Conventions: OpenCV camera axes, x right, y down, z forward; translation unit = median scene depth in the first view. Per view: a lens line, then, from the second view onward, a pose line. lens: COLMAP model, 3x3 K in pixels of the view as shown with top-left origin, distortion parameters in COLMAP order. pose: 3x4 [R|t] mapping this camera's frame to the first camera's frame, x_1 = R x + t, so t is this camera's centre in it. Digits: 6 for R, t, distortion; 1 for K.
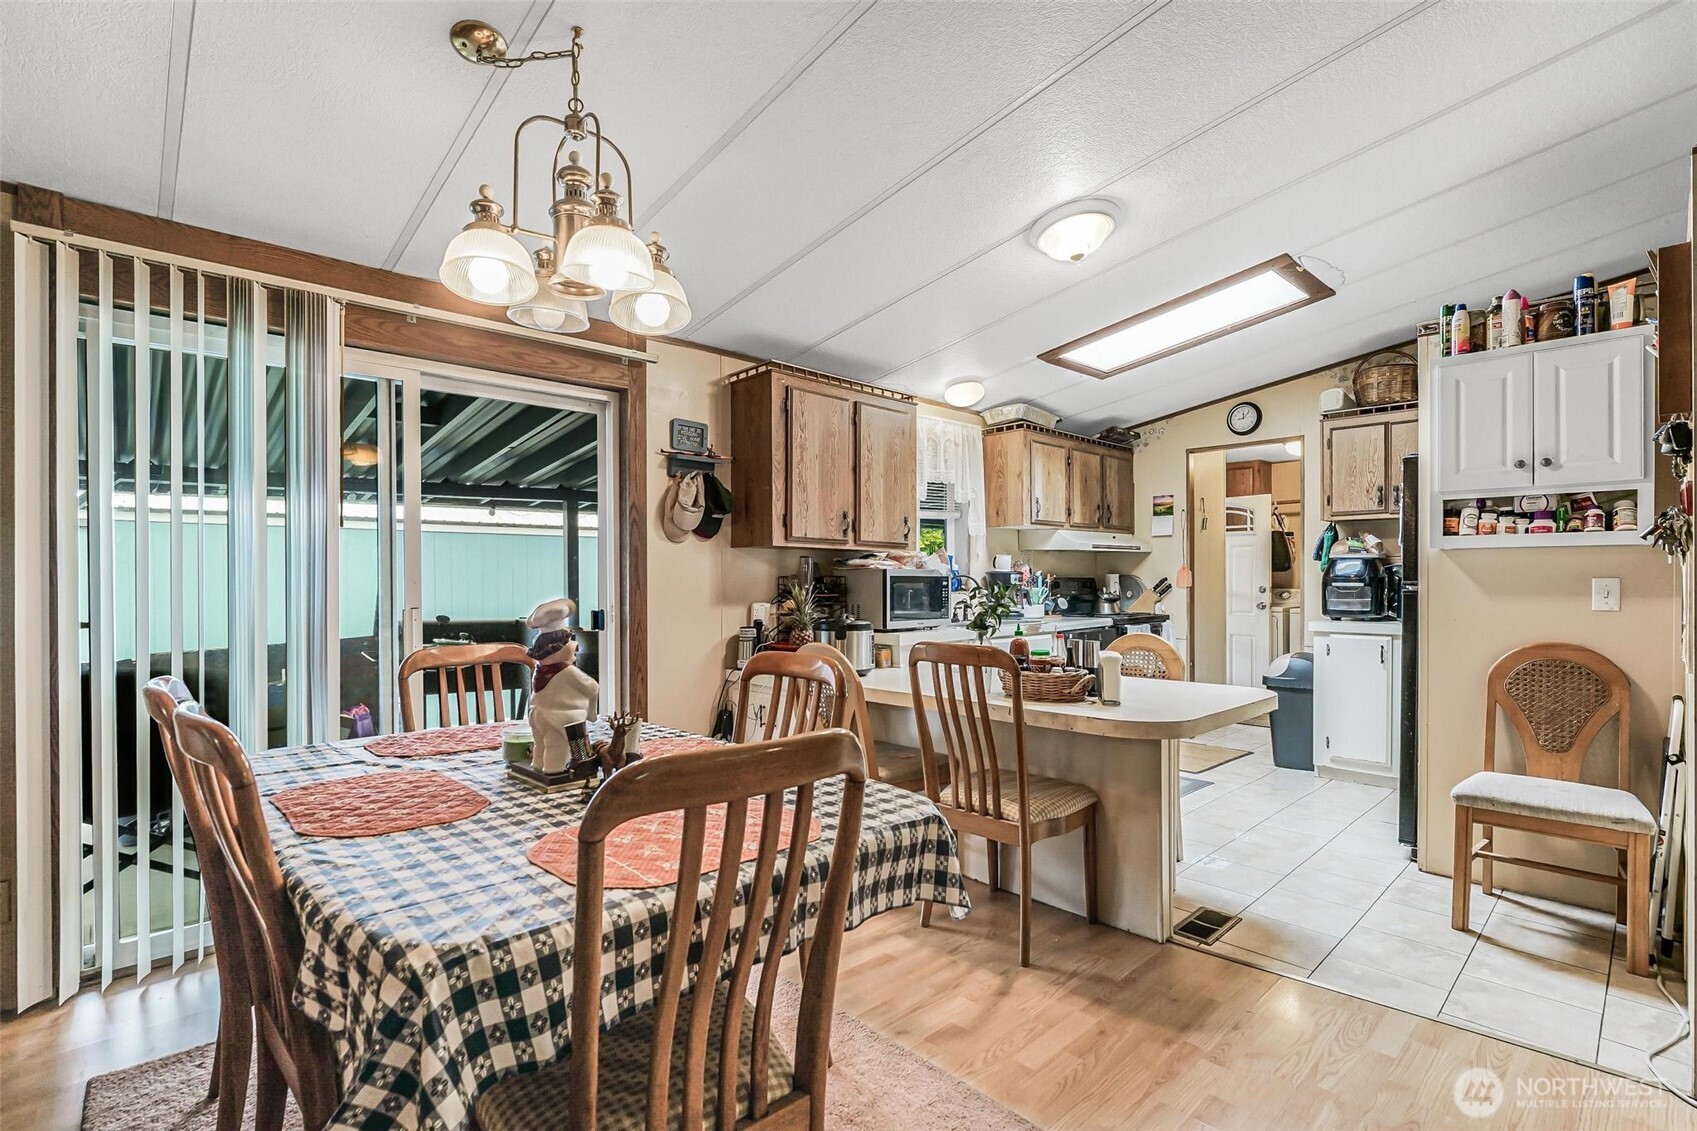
lens RADIAL K [[741.1, 0, 836.9], [0, 741.1, 582.3], [0, 0, 1]] dist [-0.002992, 0.000039]
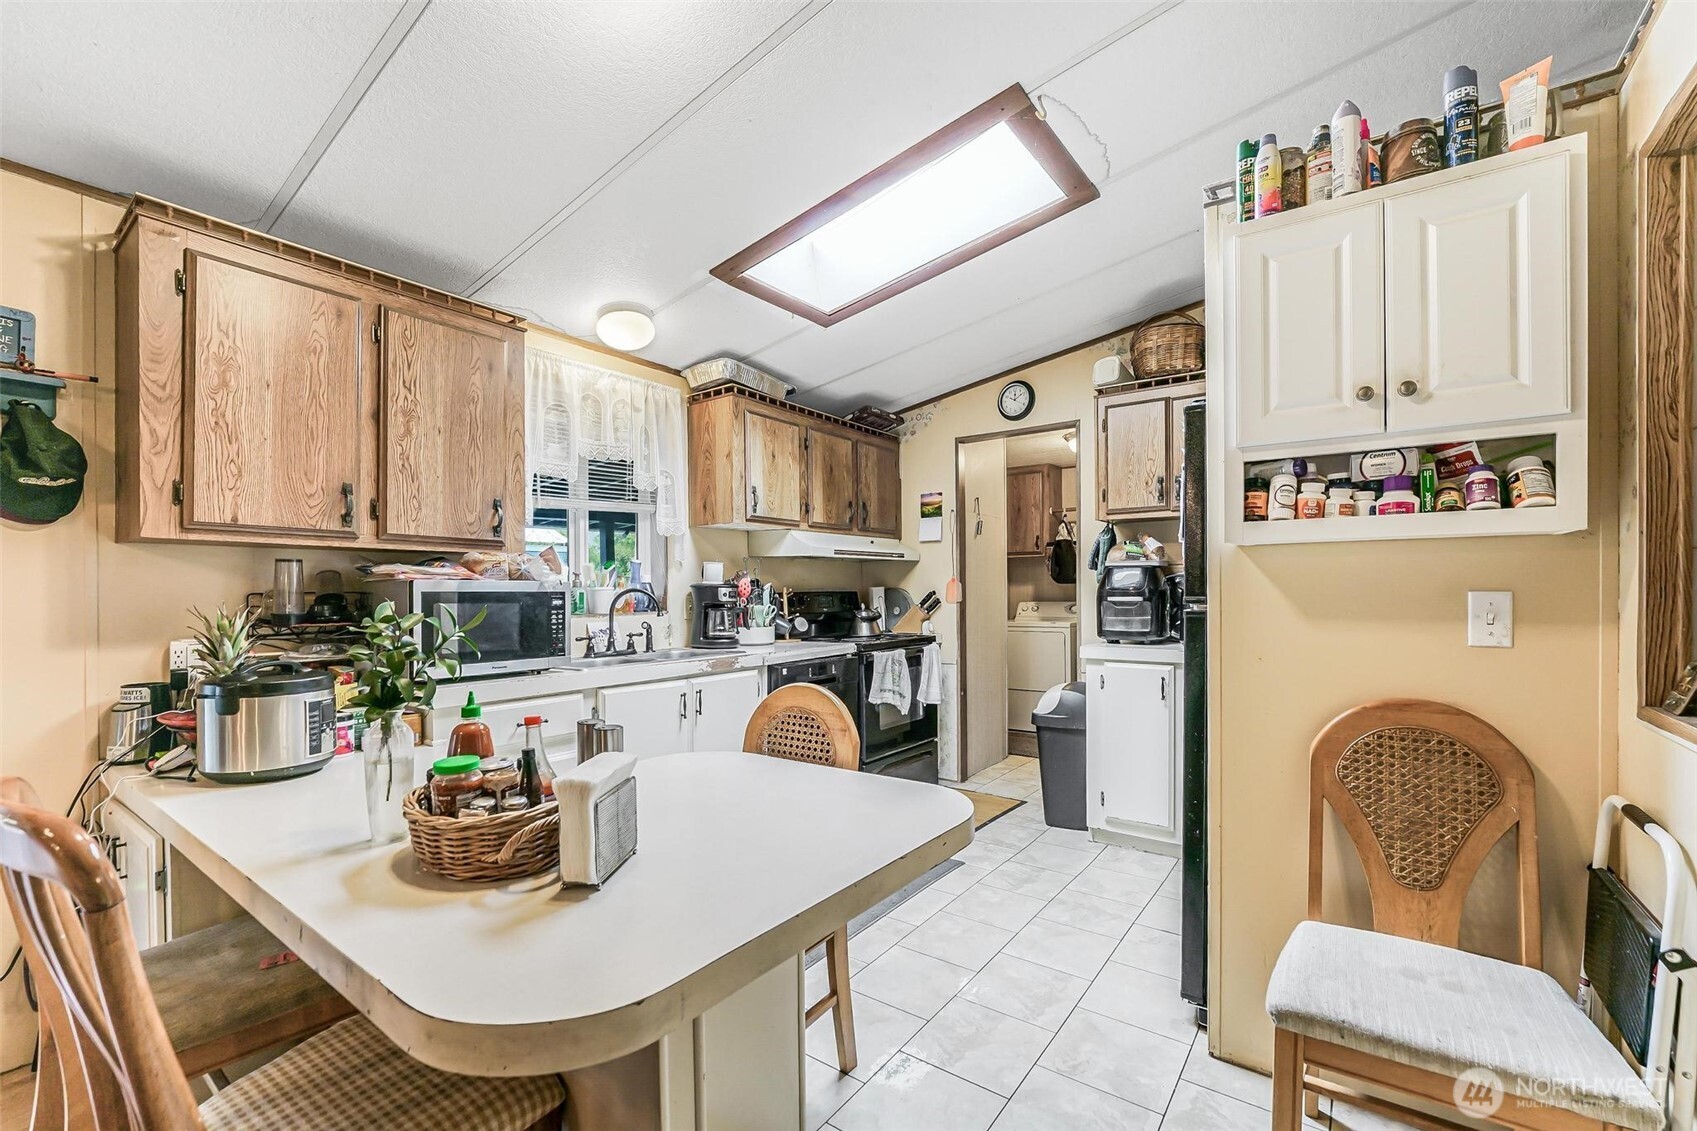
lens RADIAL K [[700.2, 0, 830.3], [0, 700.2, 595.1], [0, 0, 1]] dist [-0.007215, 0.001235]
pose [[0.983891, -0.005771, 0.178675, 0.263616], [0.005808, 0.999983, 0.000315, -0.003789], [-0.178674, 0.000728, 0.983908, 0.341429]]
